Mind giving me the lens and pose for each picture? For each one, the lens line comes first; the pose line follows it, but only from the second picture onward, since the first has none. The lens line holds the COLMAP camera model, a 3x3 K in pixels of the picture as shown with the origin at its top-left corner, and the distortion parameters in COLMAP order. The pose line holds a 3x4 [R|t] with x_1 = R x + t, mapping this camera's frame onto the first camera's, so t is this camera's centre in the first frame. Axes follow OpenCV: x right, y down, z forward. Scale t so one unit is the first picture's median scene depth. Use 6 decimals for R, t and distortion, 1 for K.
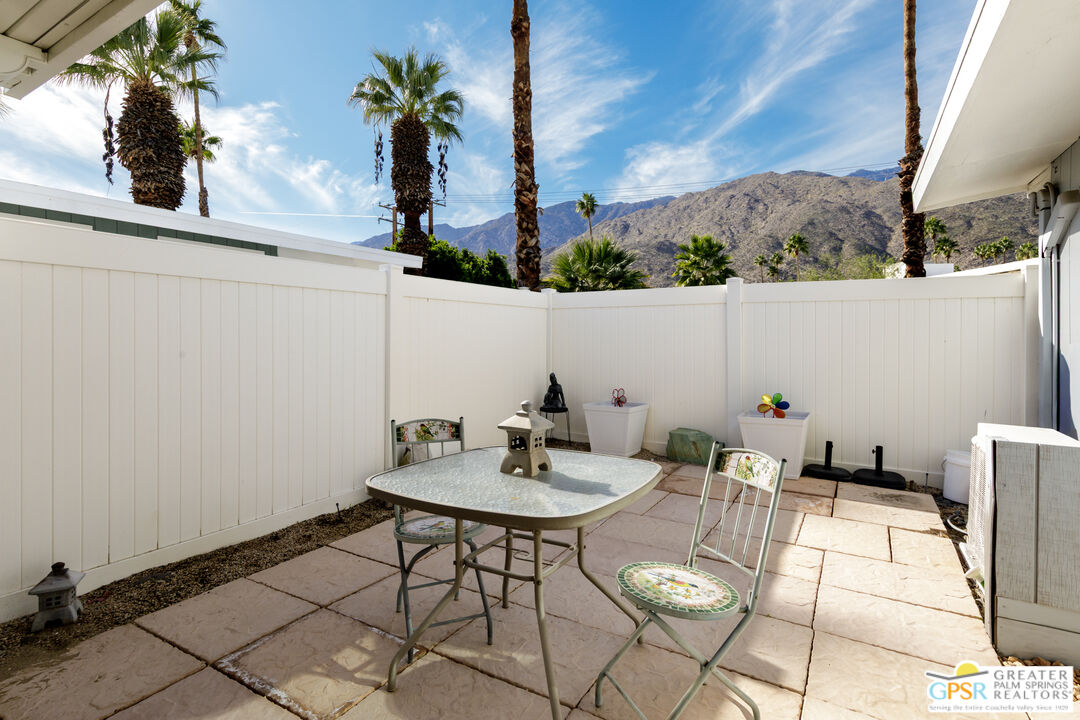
lens RADIAL K [[522.1, 0, 551.9], [0, 522.1, 348.7], [0, 0, 1]] dist [0.004799, 0.000975]
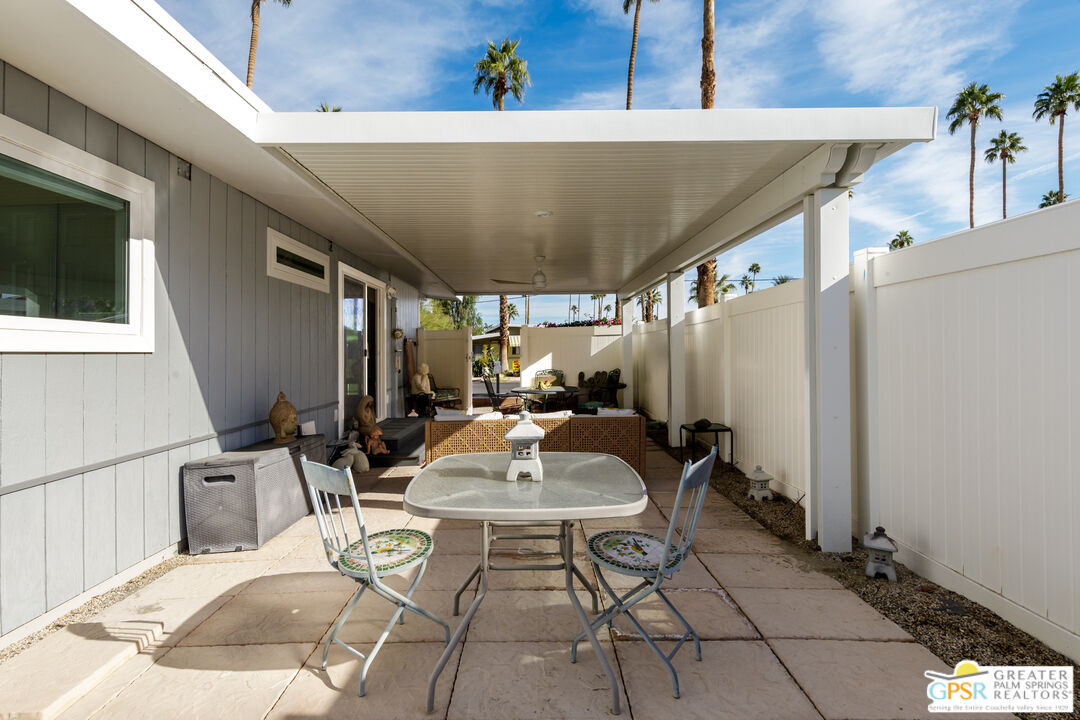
lens RADIAL K [[522.1, 0, 551.9], [0, 522.1, 348.7], [0, 0, 1]] dist [0.004799, 0.000975]
pose [[-0.843709, 0.006148, -0.536766, 0.469175], [0.003322, 0.999975, 0.006233, -0.048764], [0.536791, 0.003476, -0.843708, 1.854492]]
